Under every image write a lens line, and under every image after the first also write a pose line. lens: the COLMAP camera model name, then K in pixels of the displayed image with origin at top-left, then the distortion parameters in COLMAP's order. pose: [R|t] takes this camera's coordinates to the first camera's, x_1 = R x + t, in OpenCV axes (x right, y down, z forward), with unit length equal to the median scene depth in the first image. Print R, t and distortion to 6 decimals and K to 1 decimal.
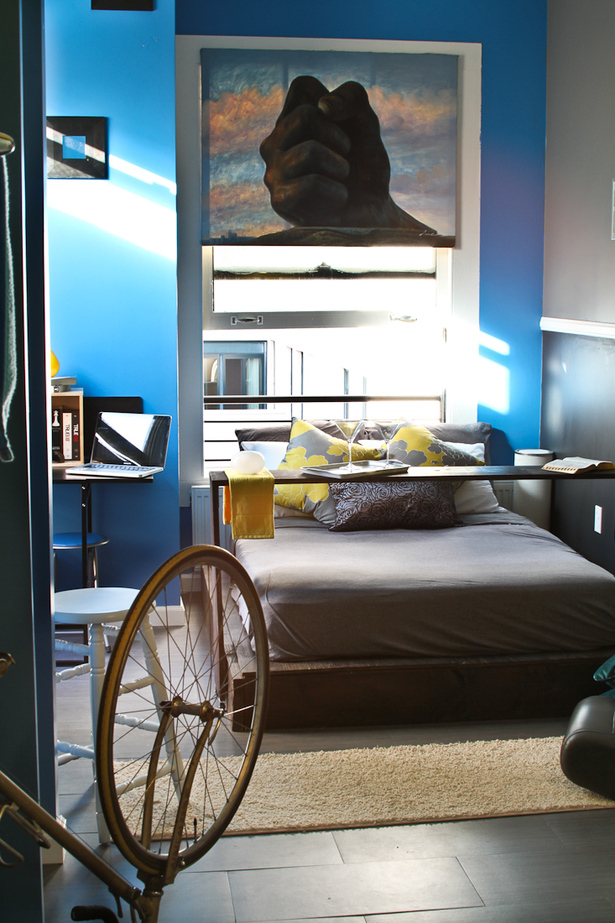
lens RADIAL K [[1331.9, 0, 309.6], [0, 1331.9, 461.6], [0, 0, 1]] dist [-0.055275, 0.000000]
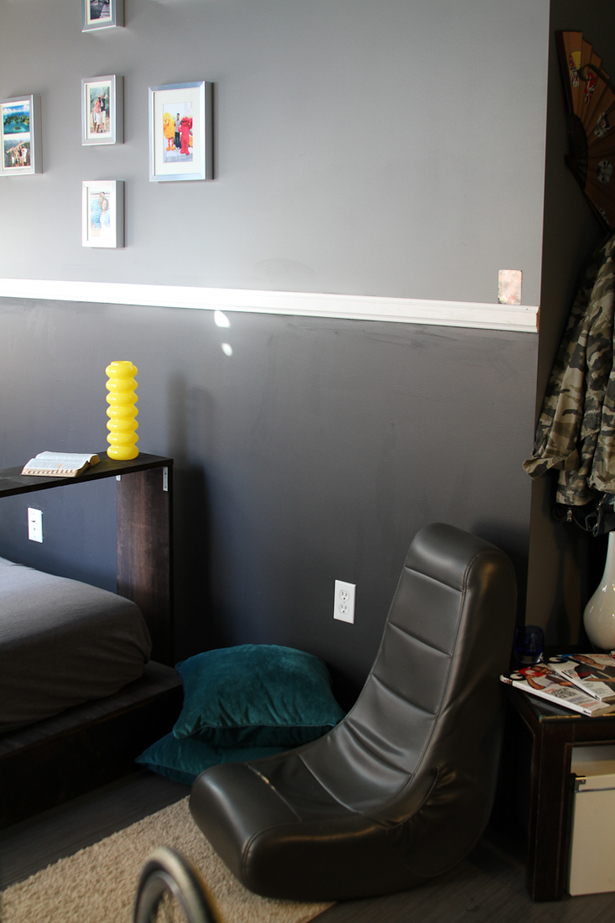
lens RADIAL K [[1199.6, 0, 306.5], [0, 1199.6, 461.3], [0, 0, 1]] dist [-0.130318, 0.000000]
pose [[0.734703, -0.123010, 0.667143, -0.165294], [0.079655, 0.992263, 0.095236, -0.055177], [-0.673696, -0.016829, 0.738817, 0.394800]]
